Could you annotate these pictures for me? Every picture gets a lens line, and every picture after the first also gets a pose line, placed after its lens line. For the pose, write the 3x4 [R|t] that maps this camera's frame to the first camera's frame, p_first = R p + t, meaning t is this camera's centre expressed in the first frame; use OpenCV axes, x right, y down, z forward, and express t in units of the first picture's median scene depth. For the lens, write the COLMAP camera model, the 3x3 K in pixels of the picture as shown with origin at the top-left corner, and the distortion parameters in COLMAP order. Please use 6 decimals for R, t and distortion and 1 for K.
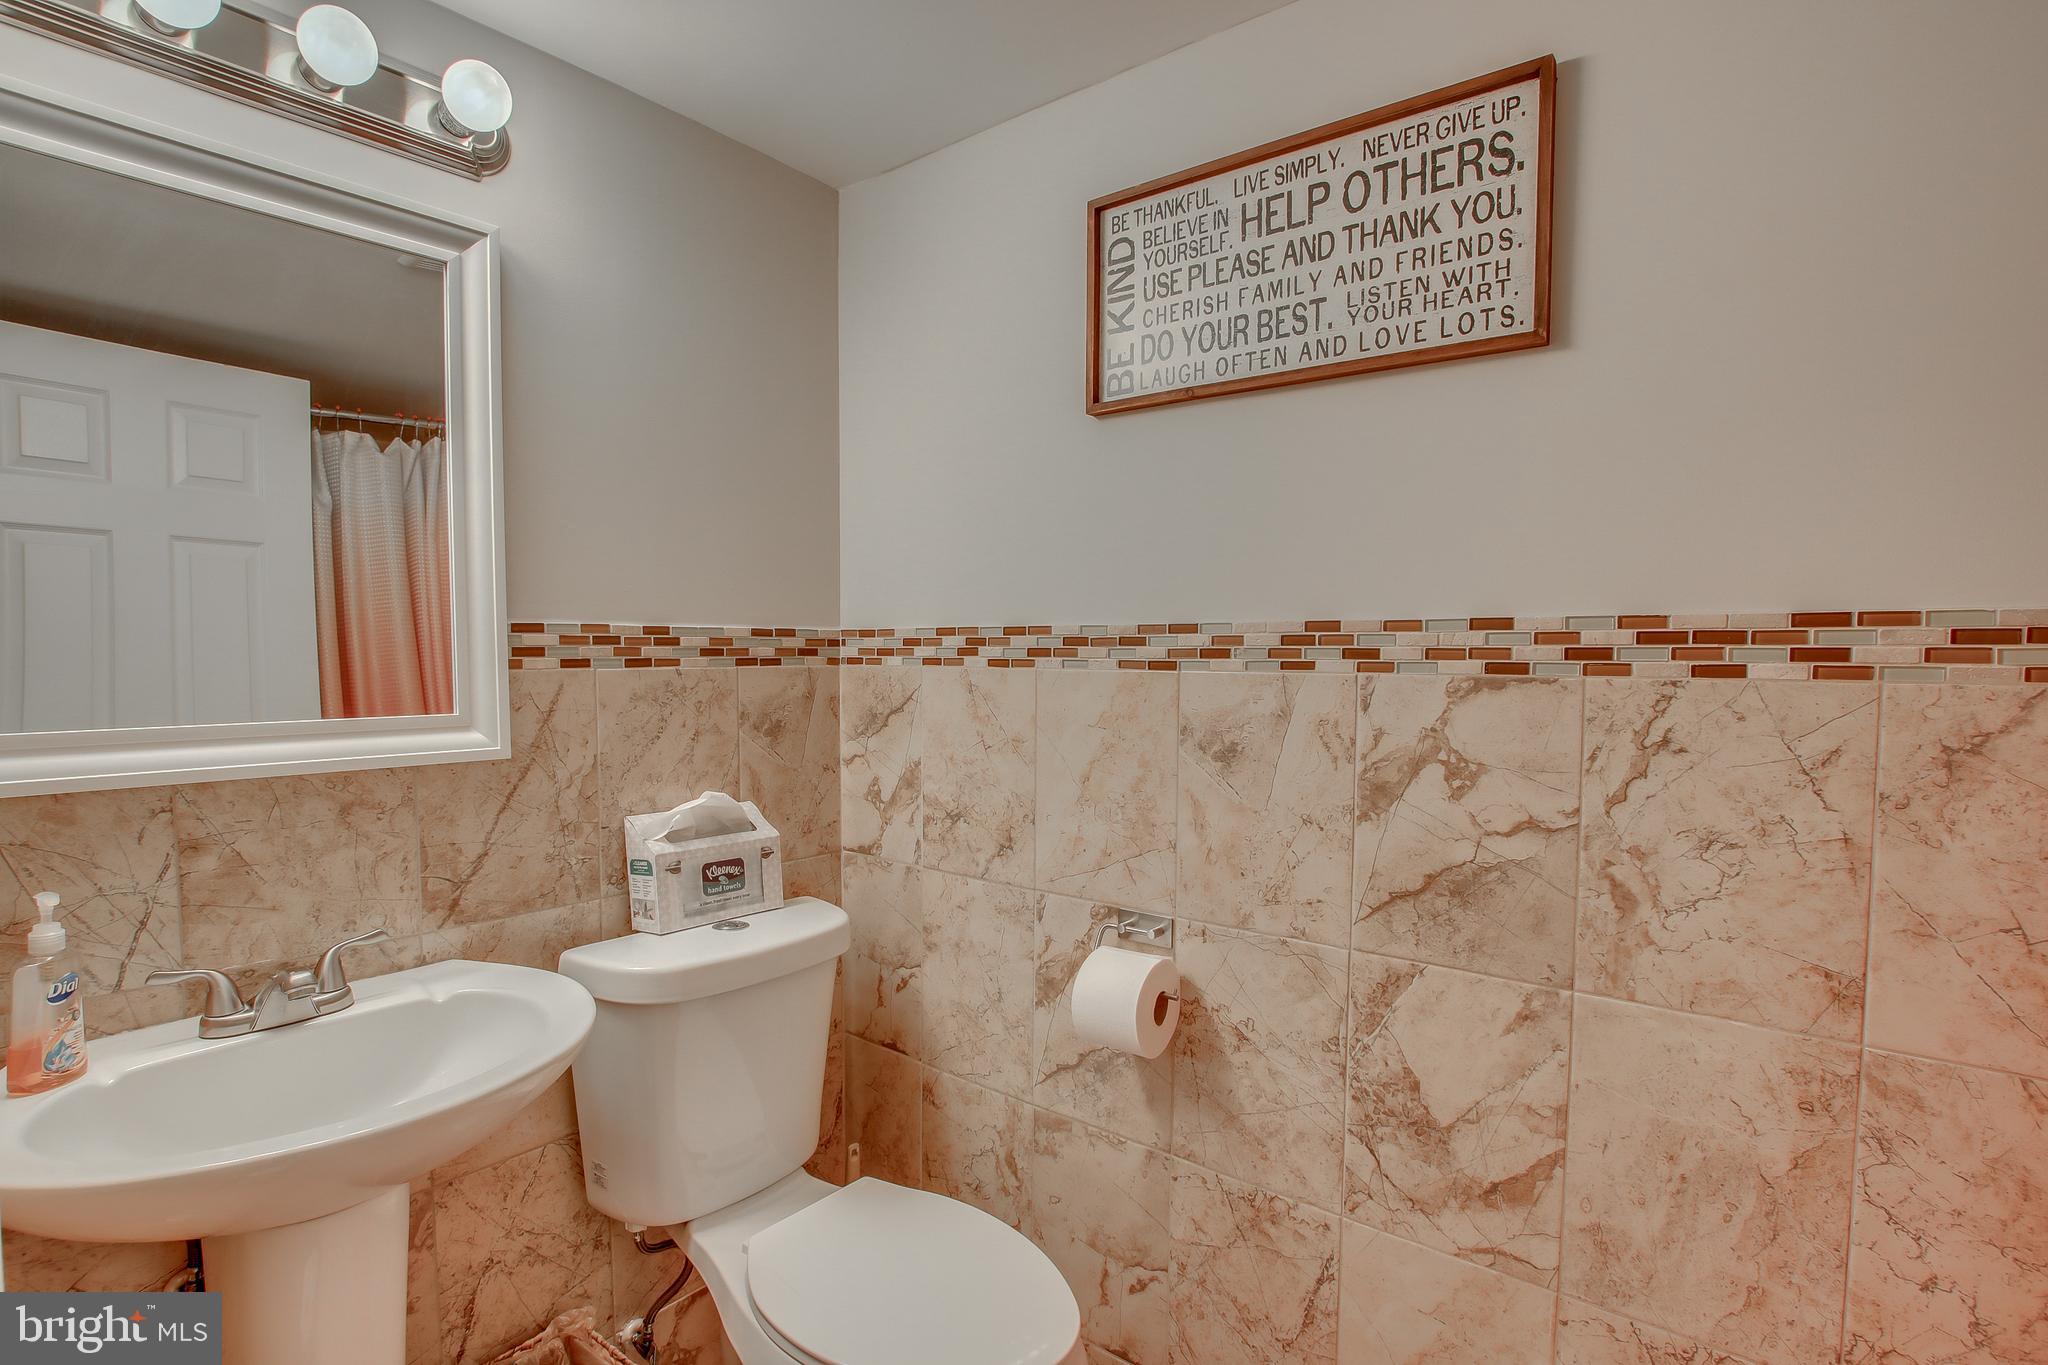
lens RADIAL K [[1025.3, 0, 1031.2], [0, 1025.3, 691.8], [0, 0, 1]] dist [-0.035901, 0.000220]
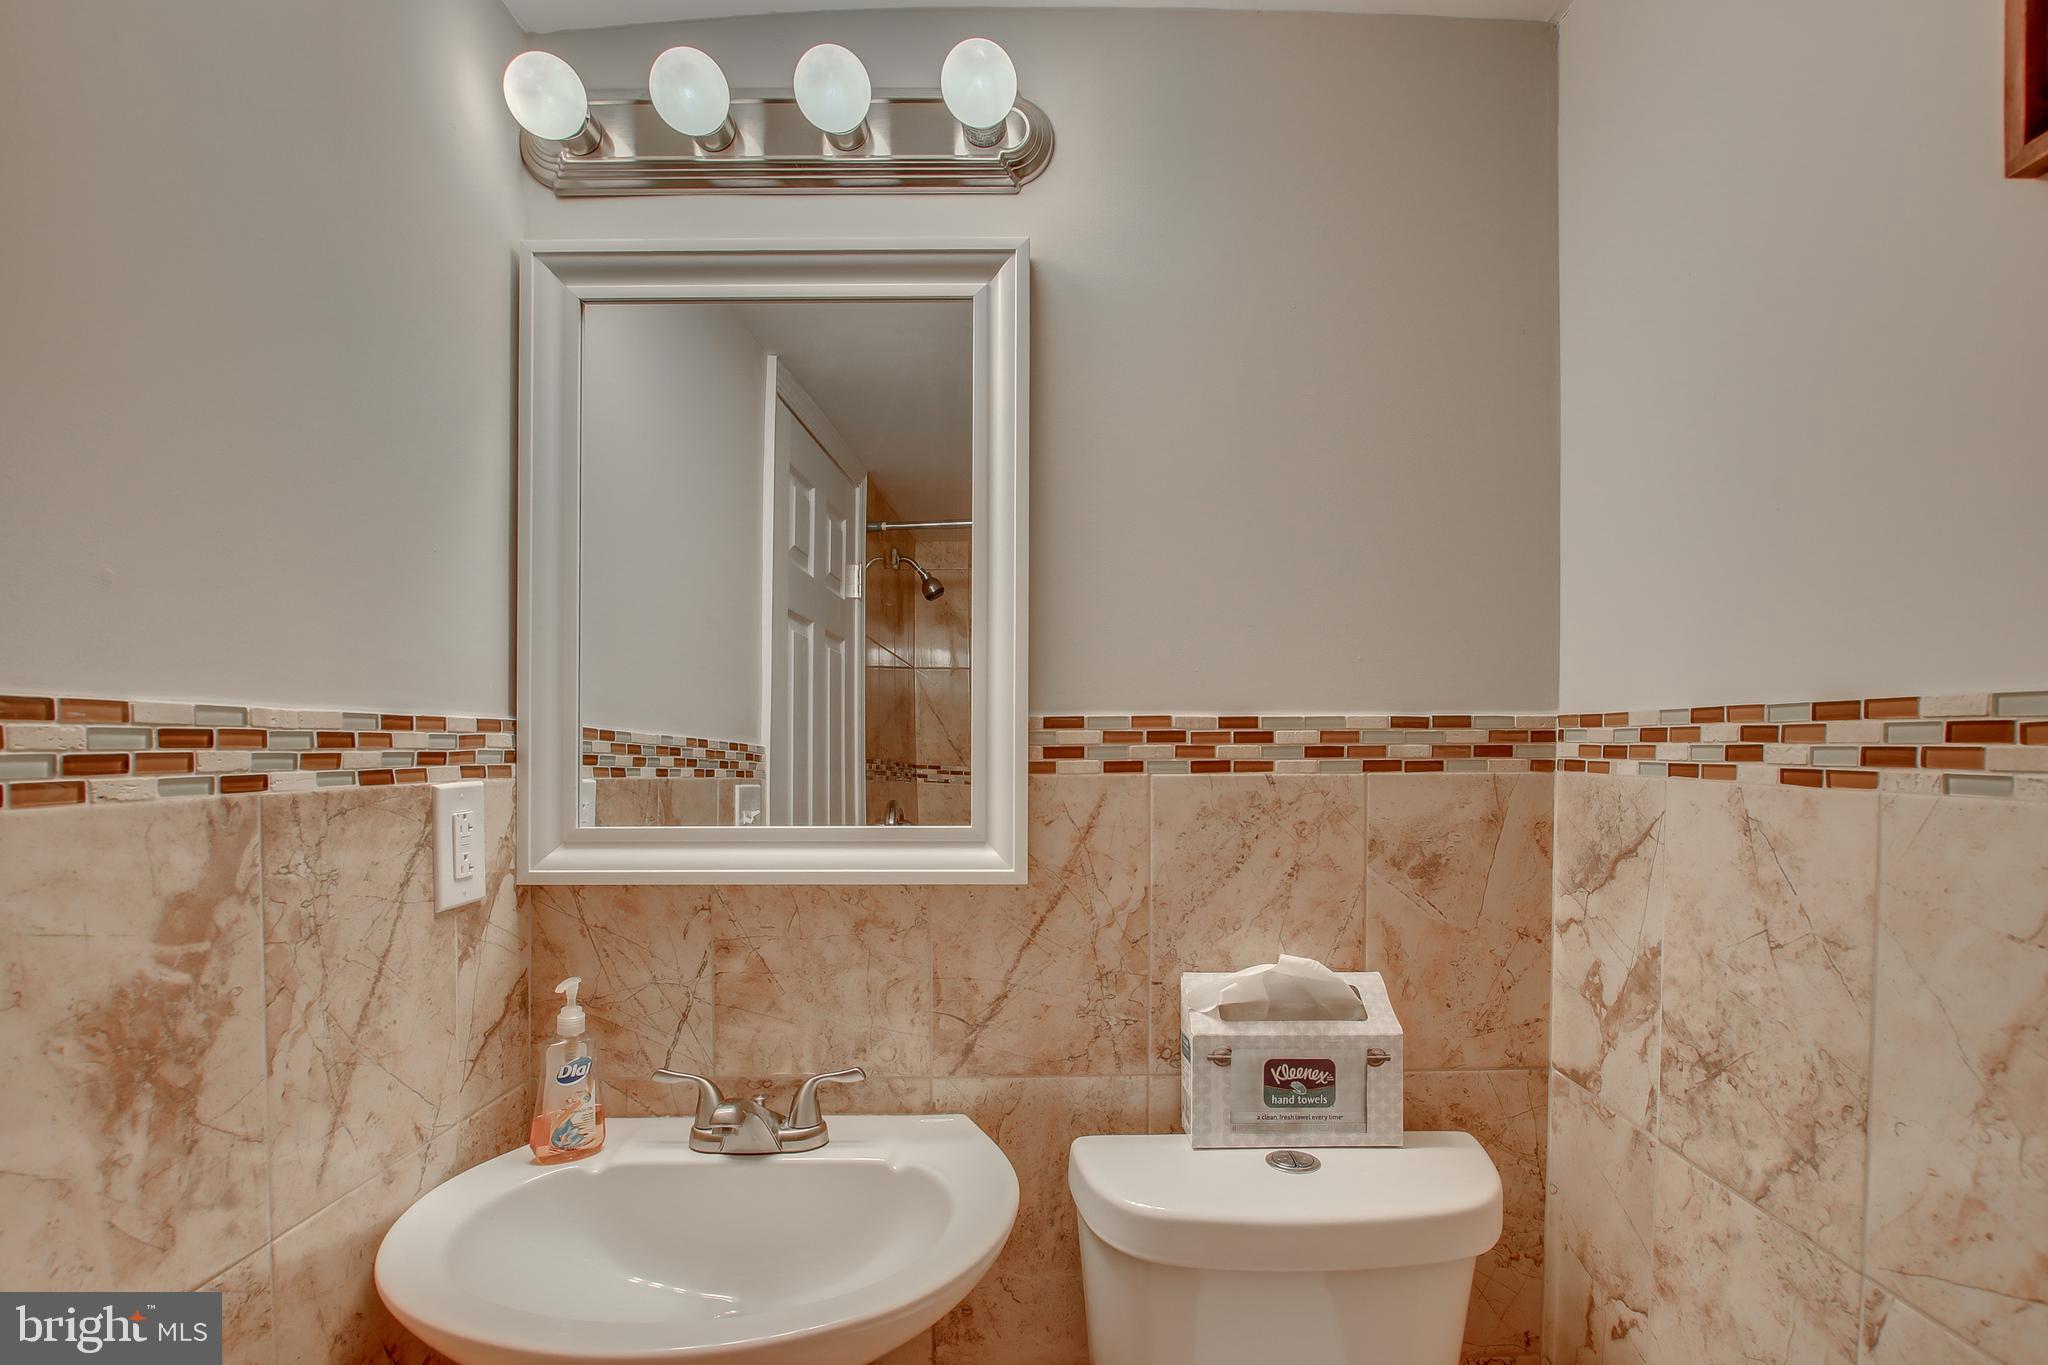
lens RADIAL K [[1030.0, 0, 1025.1], [0, 1030.0, 765.0], [0, 0, 1]] dist [-0.036064, 0.000991]
pose [[0.633468, 0.012711, -0.773664, 0.112958], [-0.025603, 0.999662, -0.004539, -0.023875], [0.773345, 0.022683, 0.633580, 0.443208]]
